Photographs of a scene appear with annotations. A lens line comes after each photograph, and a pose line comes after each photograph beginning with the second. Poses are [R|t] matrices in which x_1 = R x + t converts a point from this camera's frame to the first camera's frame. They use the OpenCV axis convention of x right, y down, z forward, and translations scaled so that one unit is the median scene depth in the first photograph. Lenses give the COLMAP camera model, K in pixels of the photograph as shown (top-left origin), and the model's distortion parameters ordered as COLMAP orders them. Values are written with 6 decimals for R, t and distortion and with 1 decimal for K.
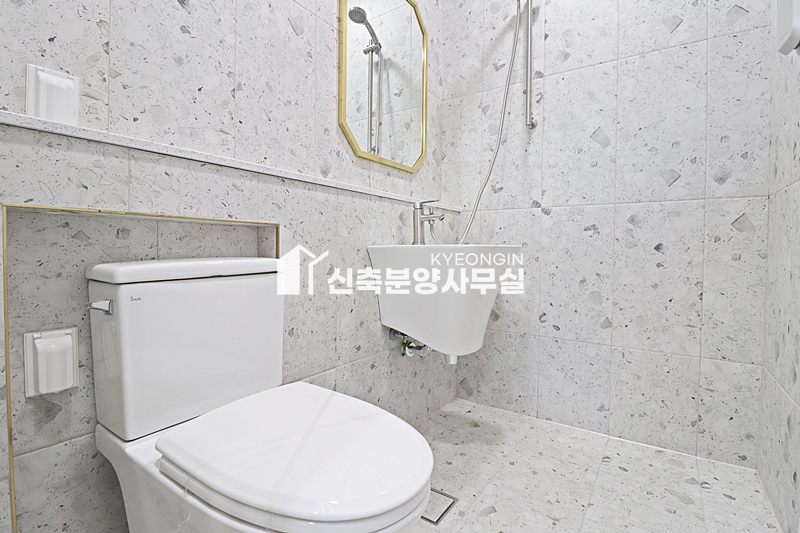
lens RADIAL K [[371.9, 0, 401.1], [0, 371.9, 264.0], [0, 0, 1]] dist [-0.000263, -0.000064]
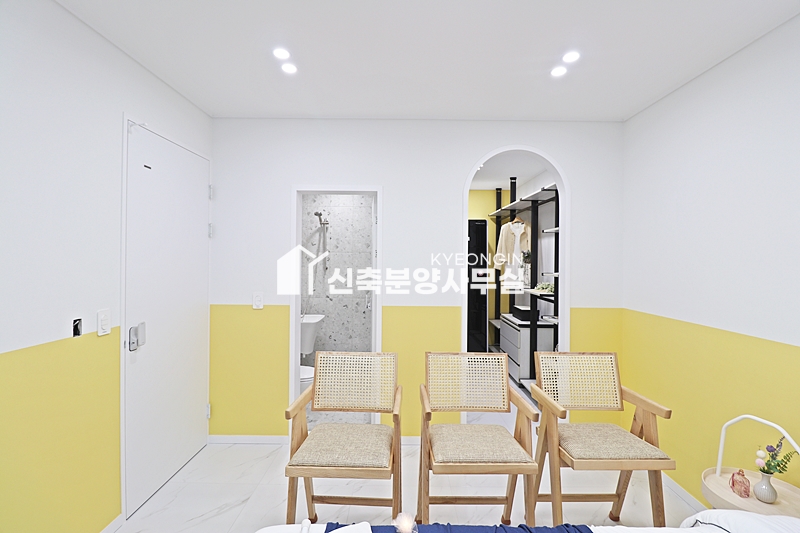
lens RADIAL K [[371.9, 0, 401.0], [0, 371.9, 263.6], [0, 0, 1]] dist [-0.000263, -0.000064]
pose [[0.808410, -0.001728, 0.588618, -0.849917], [0.011320, 0.999856, -0.012612, -0.375130], [-0.588512, 0.016859, 0.808313, -1.615145]]
